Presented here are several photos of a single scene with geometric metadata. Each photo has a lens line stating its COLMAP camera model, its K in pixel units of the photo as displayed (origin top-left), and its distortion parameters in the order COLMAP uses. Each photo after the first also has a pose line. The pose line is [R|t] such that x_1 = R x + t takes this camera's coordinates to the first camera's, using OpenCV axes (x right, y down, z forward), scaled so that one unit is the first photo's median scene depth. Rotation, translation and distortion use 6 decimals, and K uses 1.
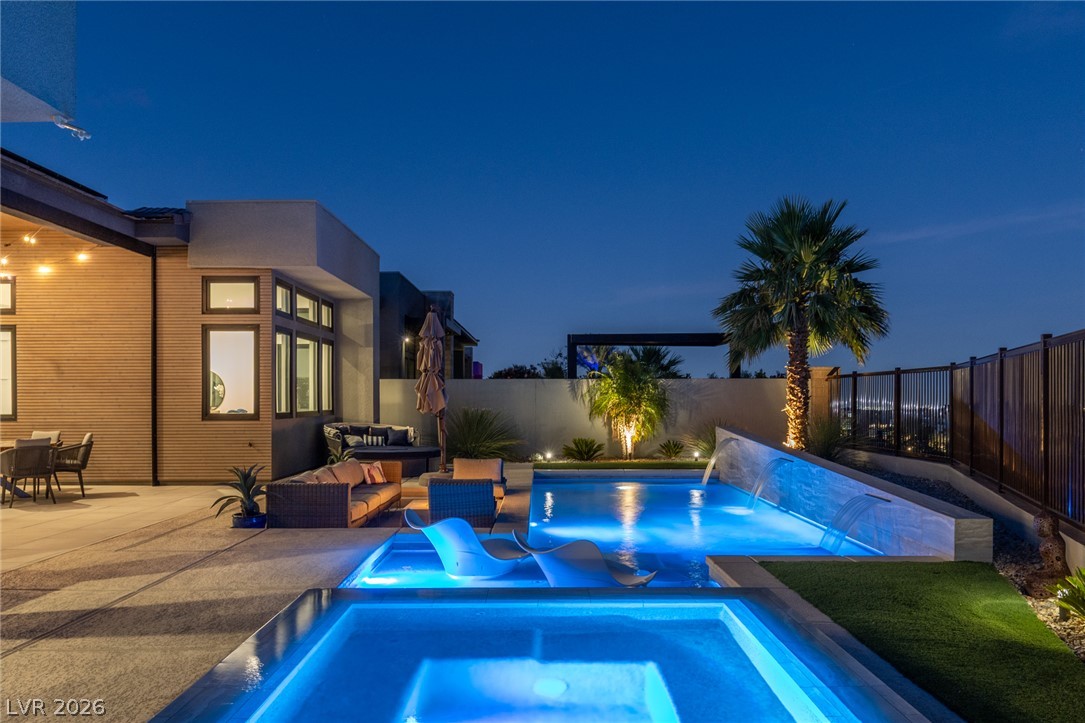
lens RADIAL K [[812.0, 0, 559.6], [0, 812.0, 398.6], [0, 0, 1]] dist [0.008446, 0.000598]
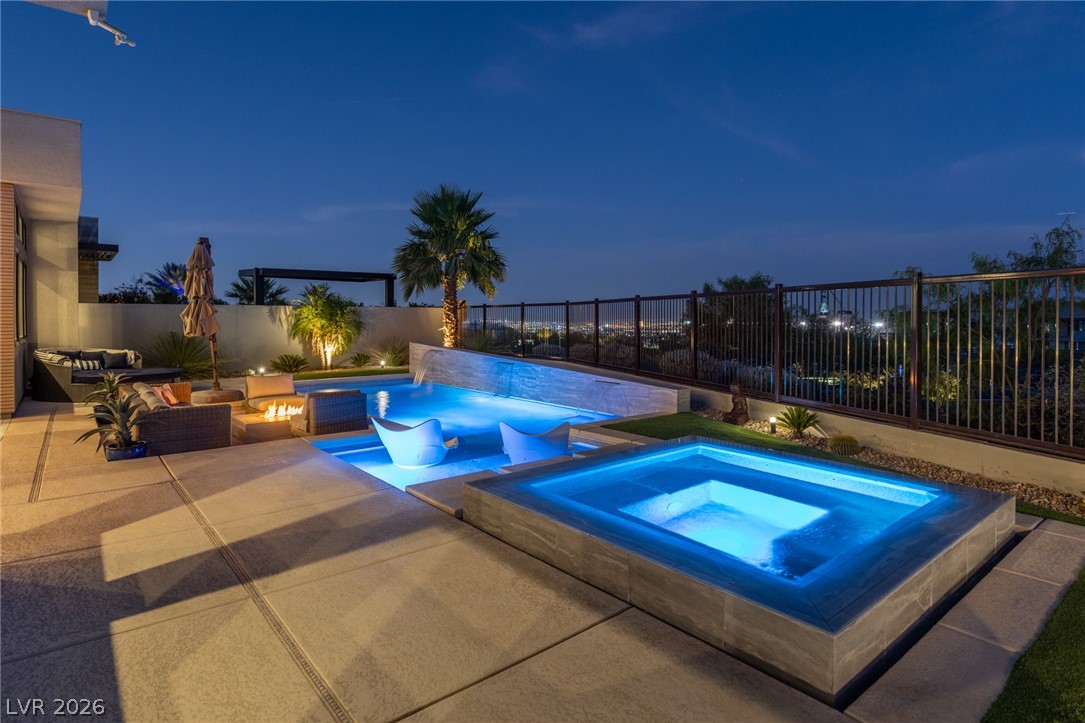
lens RADIAL K [[581.7, 0, 553.9], [0, 581.7, 315.0], [0, 0, 1]] dist [0.028488, -0.000525]
pose [[0.777554, 0.004509, 0.628799, -0.225201], [0.000108, 0.999973, -0.007304, -0.004264], [-0.628816, 0.005748, 0.777533, 0.065991]]
